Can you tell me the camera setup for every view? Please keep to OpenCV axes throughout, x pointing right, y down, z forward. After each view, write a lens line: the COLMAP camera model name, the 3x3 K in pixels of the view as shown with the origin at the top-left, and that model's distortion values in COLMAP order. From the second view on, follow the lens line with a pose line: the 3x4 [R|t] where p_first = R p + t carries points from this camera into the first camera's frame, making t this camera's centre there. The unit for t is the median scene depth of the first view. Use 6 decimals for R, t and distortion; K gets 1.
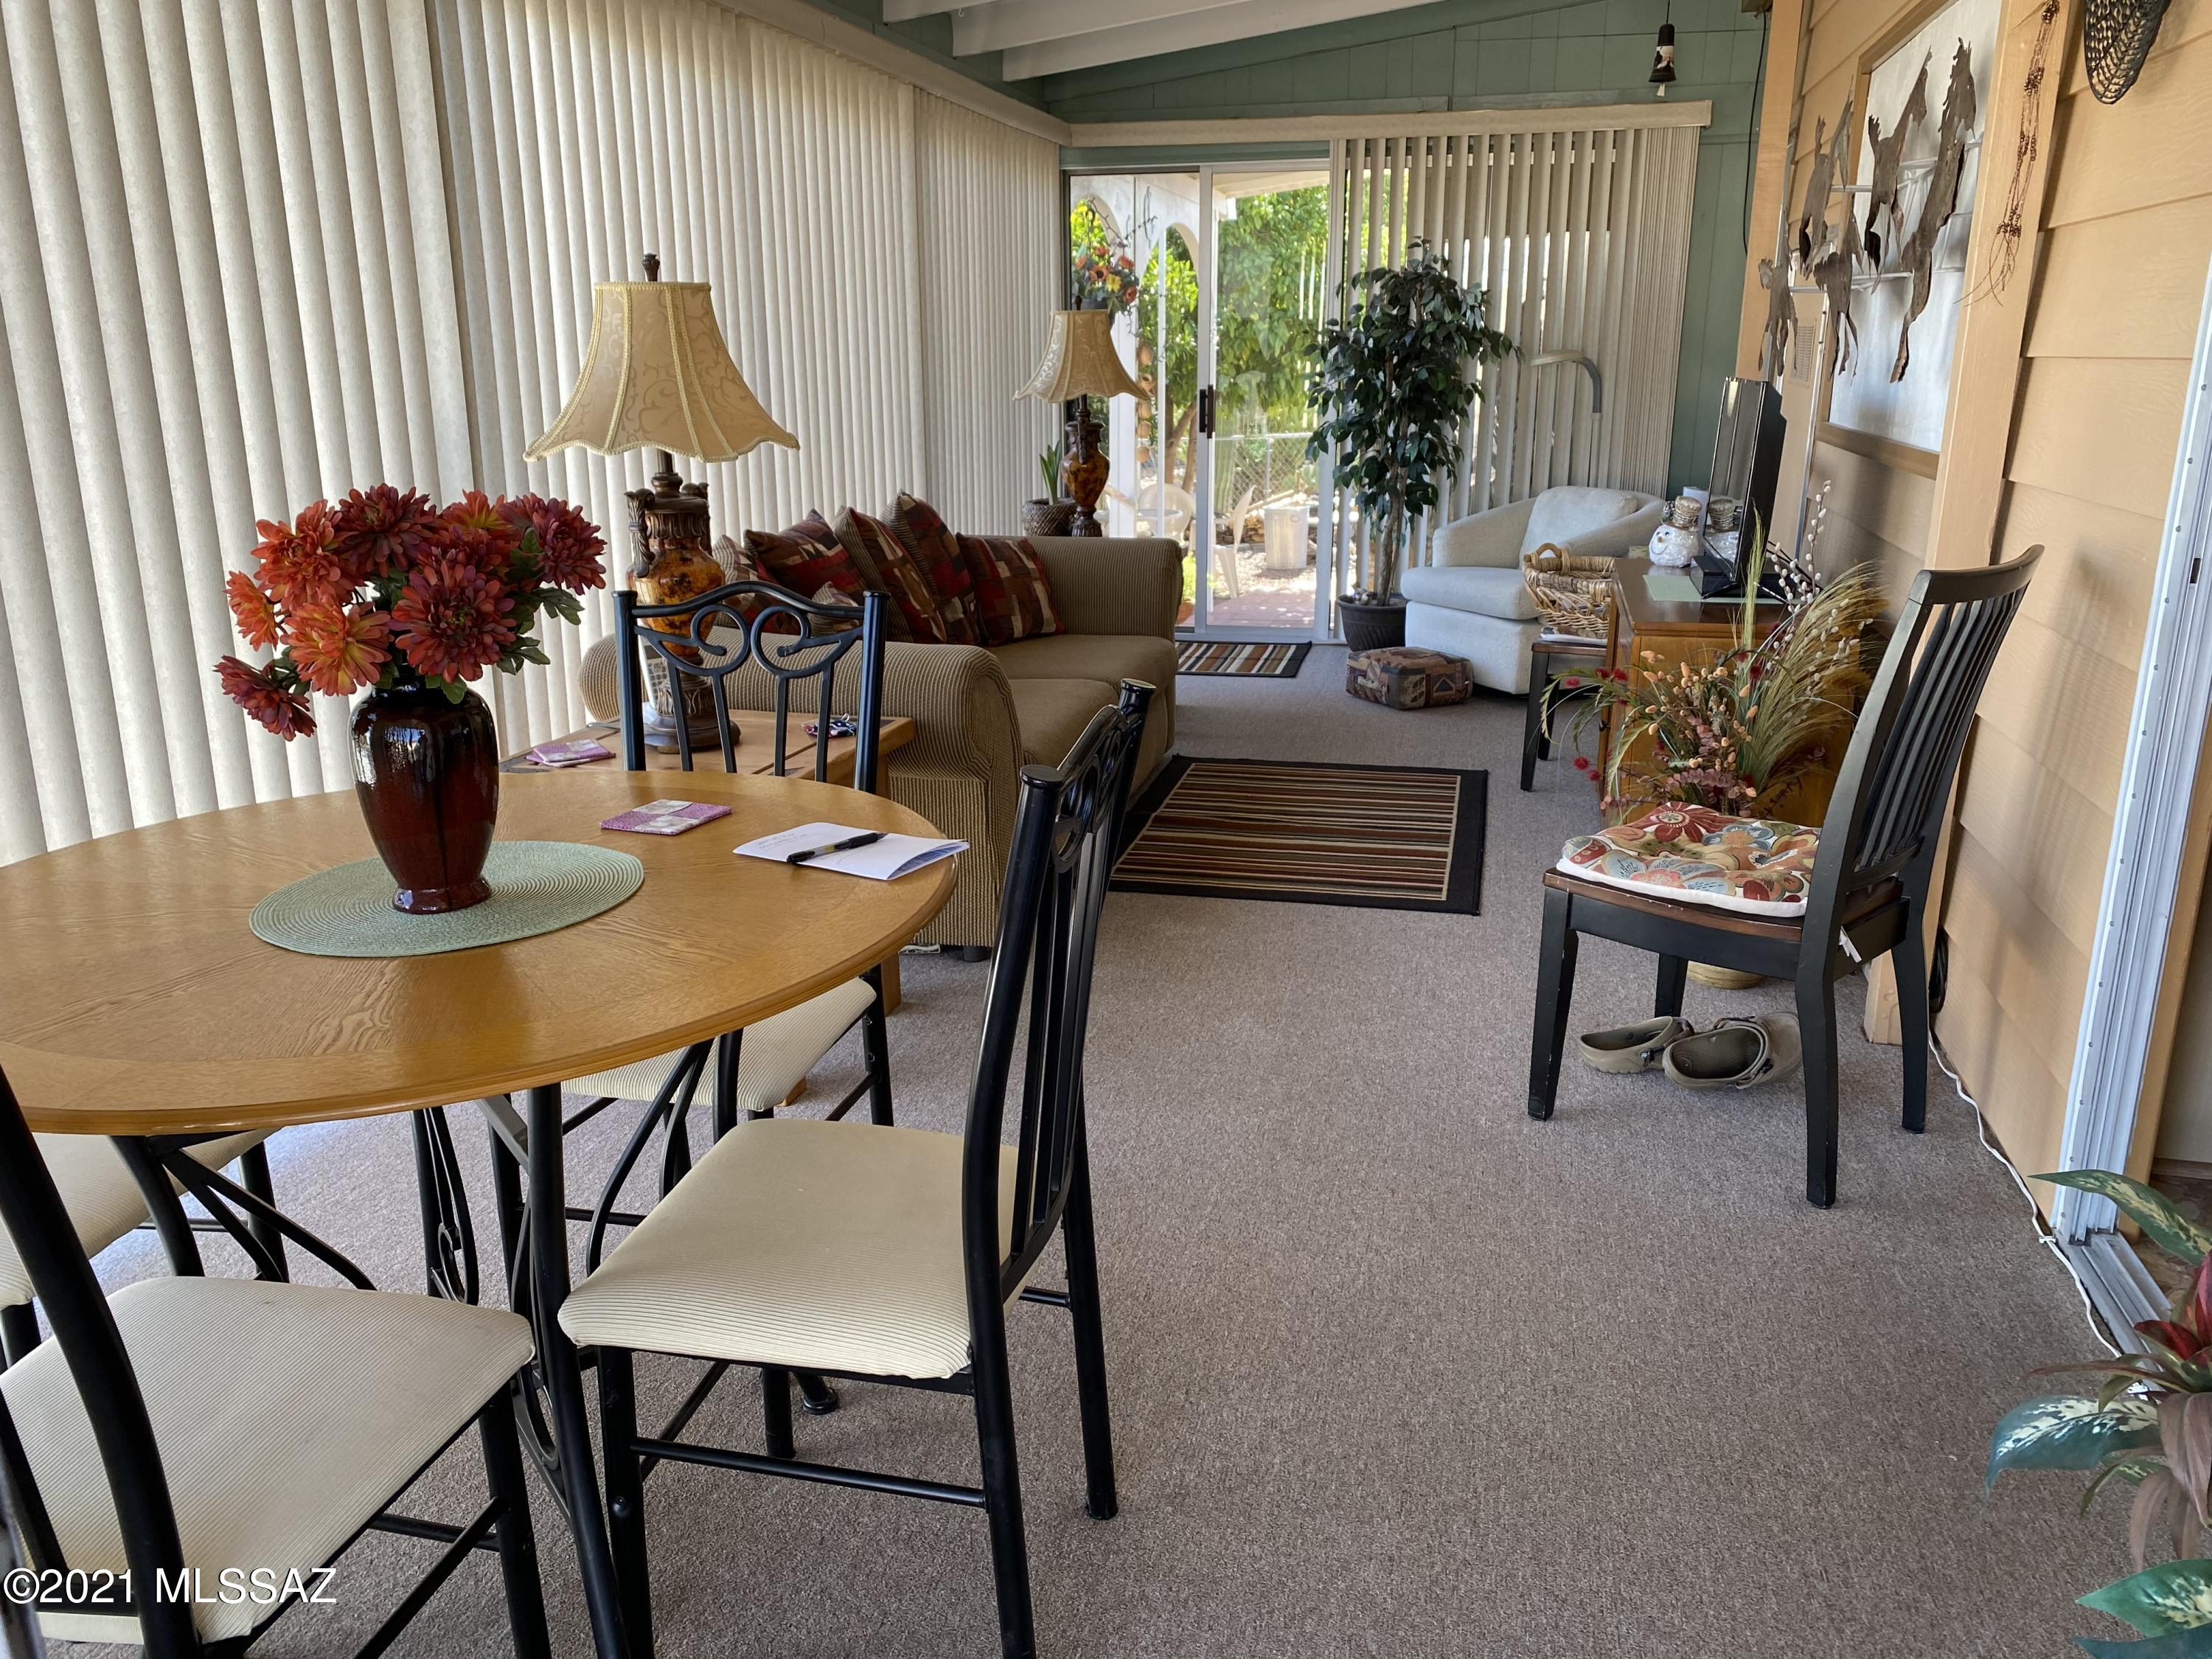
lens RADIAL K [[1683.0, 0, 1173.5], [0, 1683.0, 826.6], [0, 0, 1]] dist [0.176220, -0.463952]
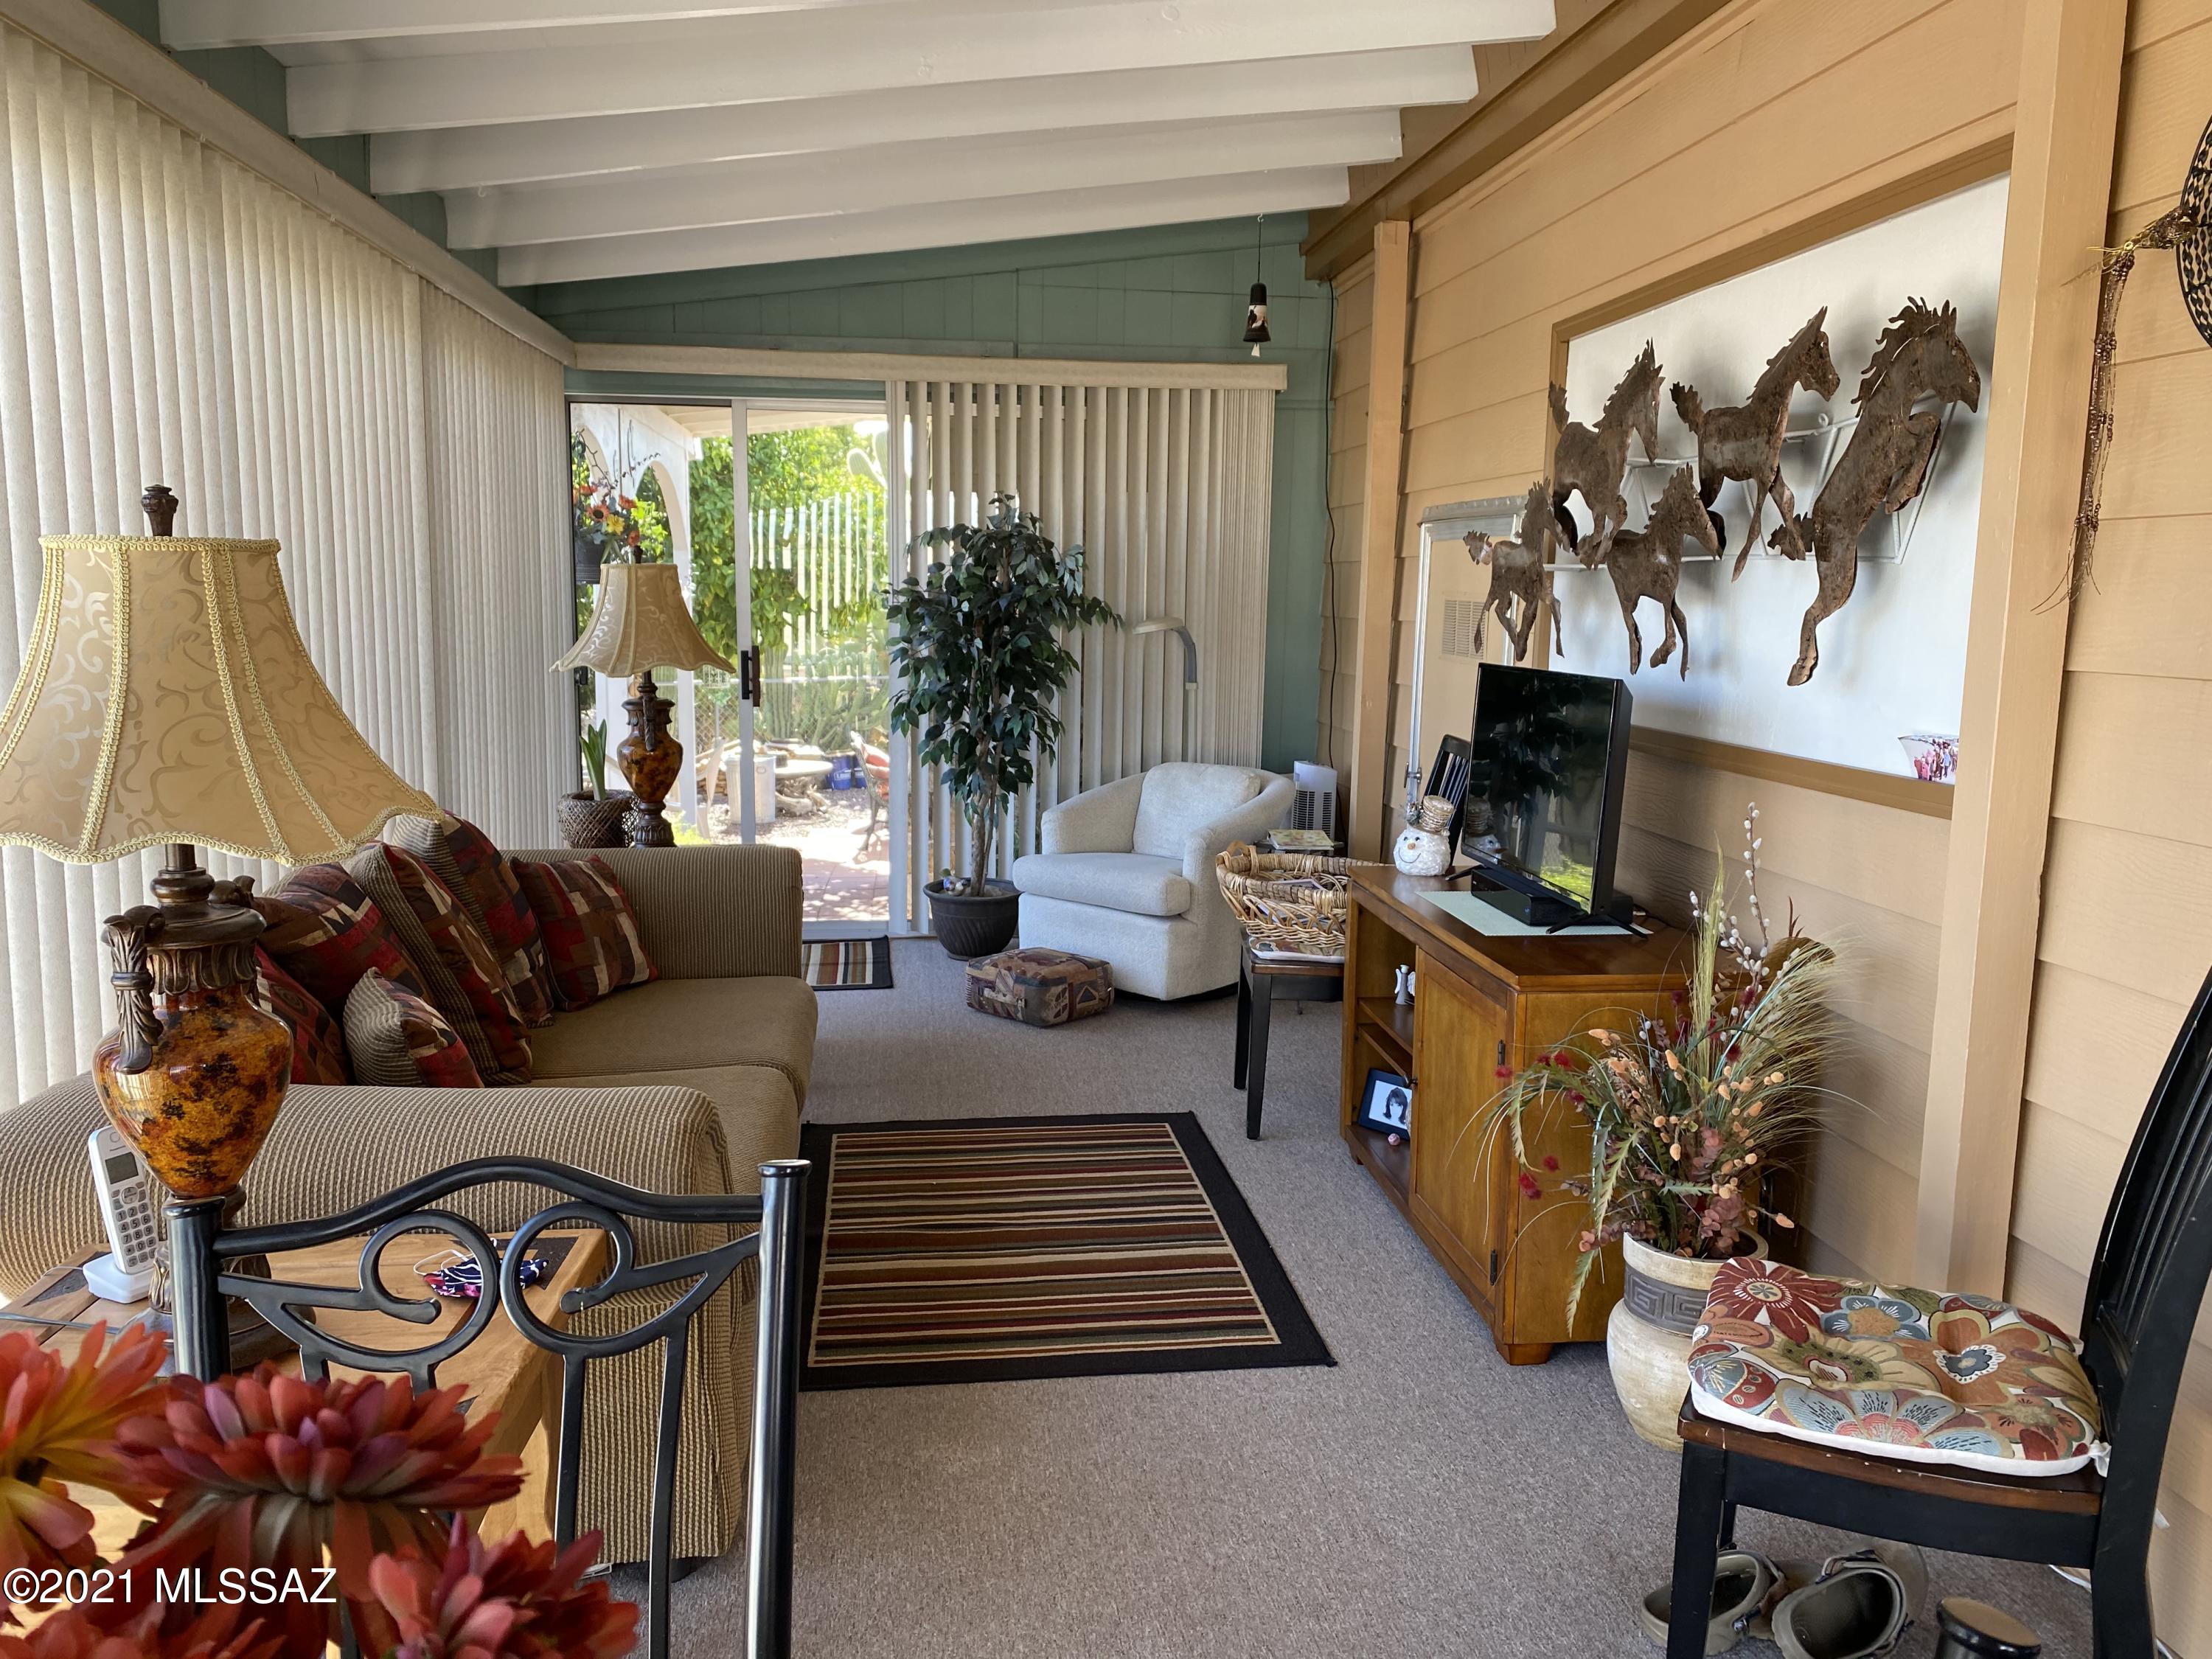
lens RADIAL K [[1624.7, 0, 1106.0], [0, 1624.7, 829.5], [0, 0, 1]] dist [0.109665, -0.188146]
pose [[0.942184, -0.032286, 0.333536, -0.120461], [0.073360, 0.991076, -0.111295, -0.086712], [-0.326967, 0.129328, 0.936145, 0.251728]]
